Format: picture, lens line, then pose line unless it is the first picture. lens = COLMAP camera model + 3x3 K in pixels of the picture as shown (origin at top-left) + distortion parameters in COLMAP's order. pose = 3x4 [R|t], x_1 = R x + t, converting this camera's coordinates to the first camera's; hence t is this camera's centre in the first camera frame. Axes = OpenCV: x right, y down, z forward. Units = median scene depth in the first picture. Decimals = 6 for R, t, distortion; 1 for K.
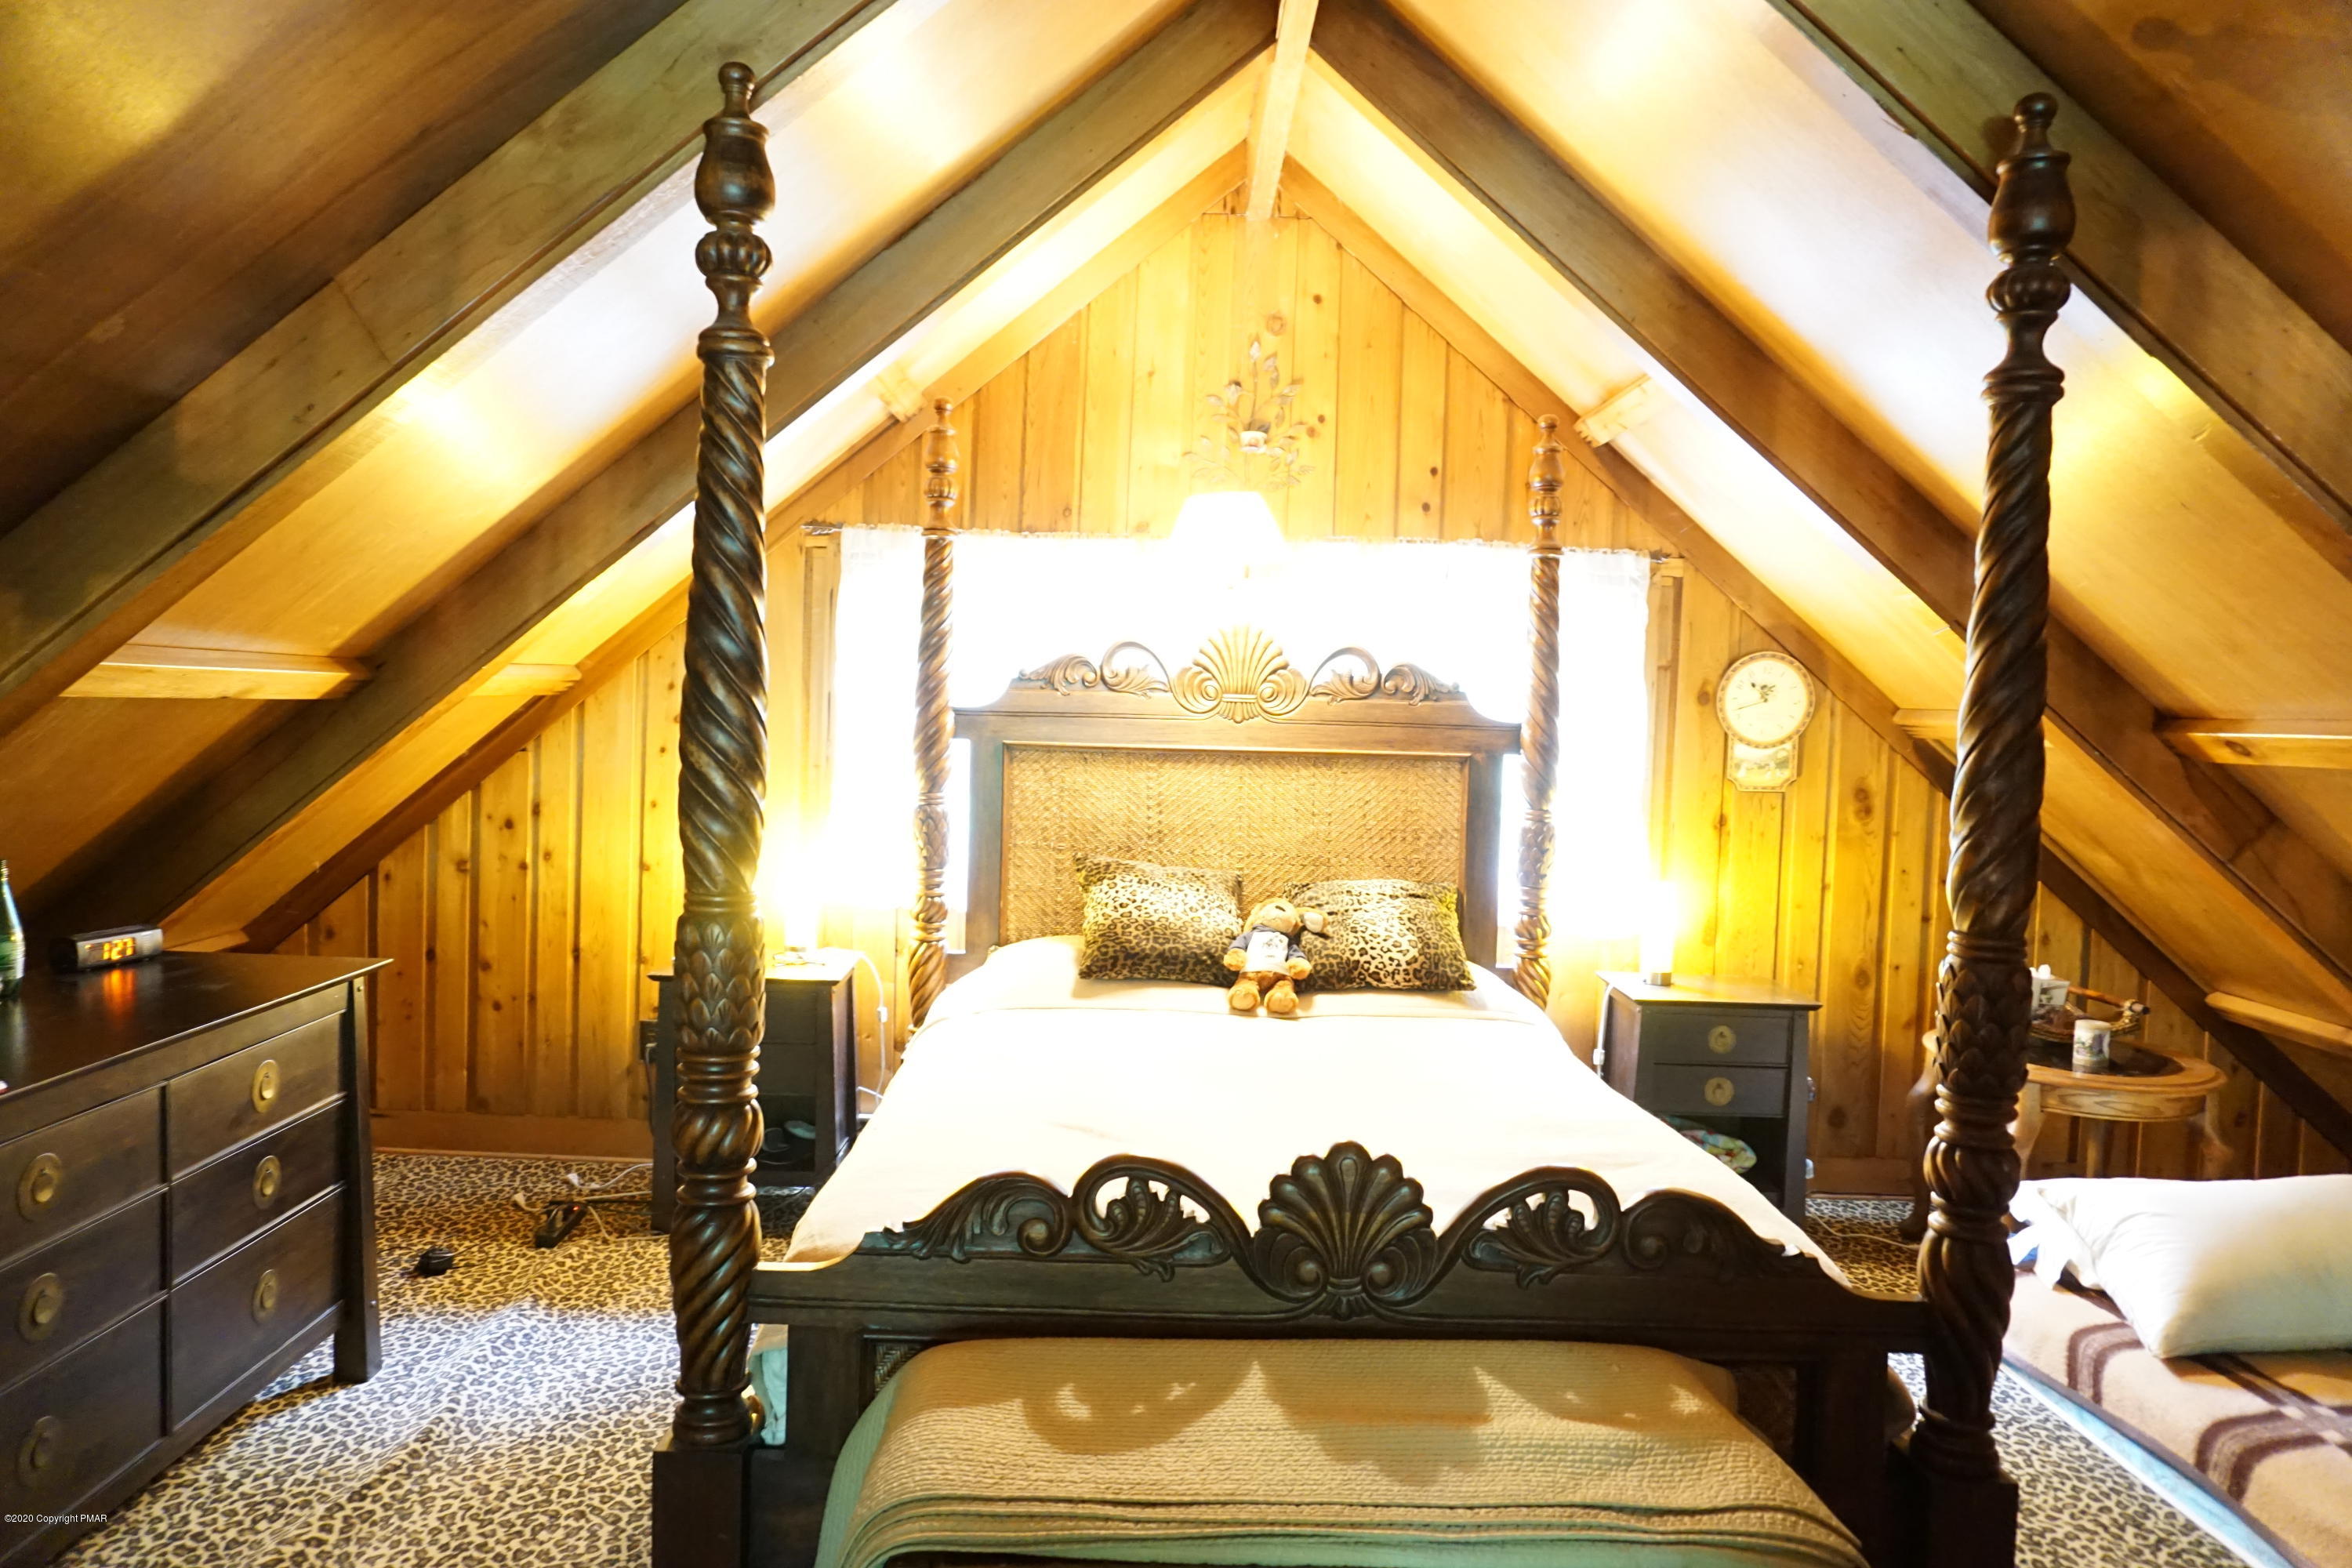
lens RADIAL K [[1575.0, 0, 1180.2], [0, 1575.0, 780.8], [0, 0, 1]] dist [-0.041336, 0.030577]
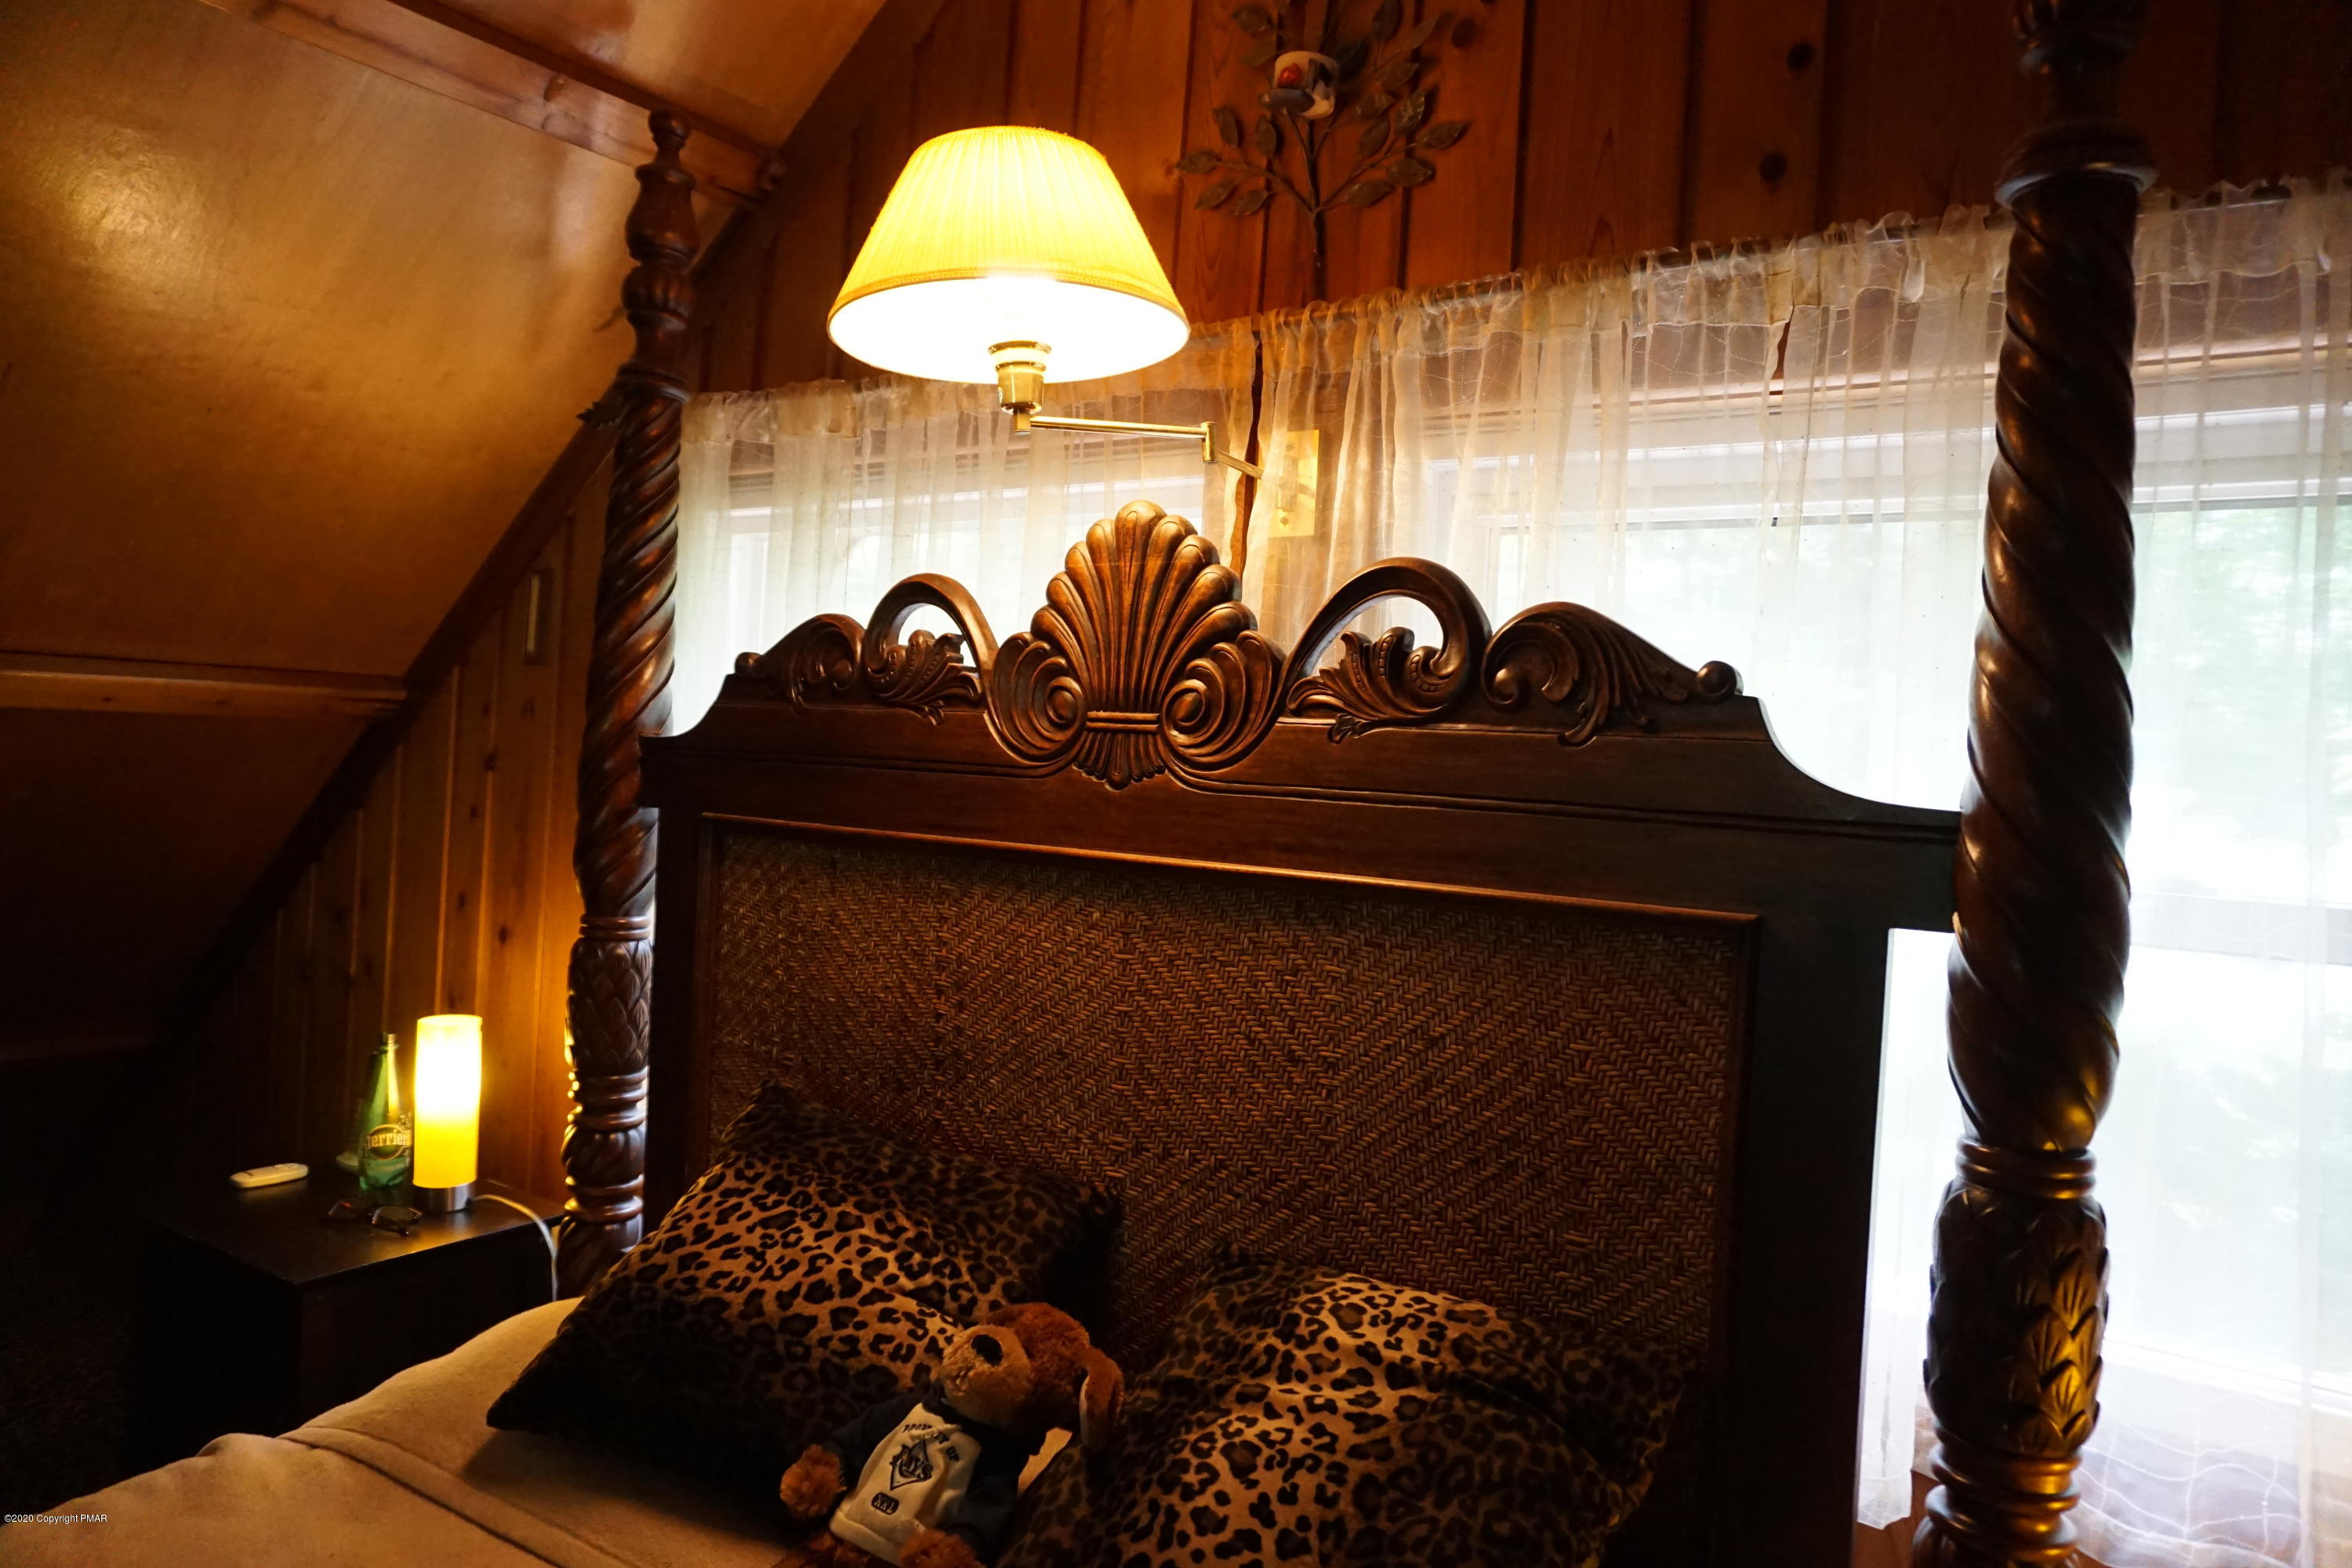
lens RADIAL K [[1575.0, 0, 1180.2], [0, 1575.0, 780.8], [0, 0, 1]] dist [-0.041336, 0.030577]
pose [[0.819371, 0.023614, -0.572778, 0.260168], [-0.059150, 0.997301, -0.043501, -0.022826], [0.570204, 0.069523, 0.818556, 0.701756]]
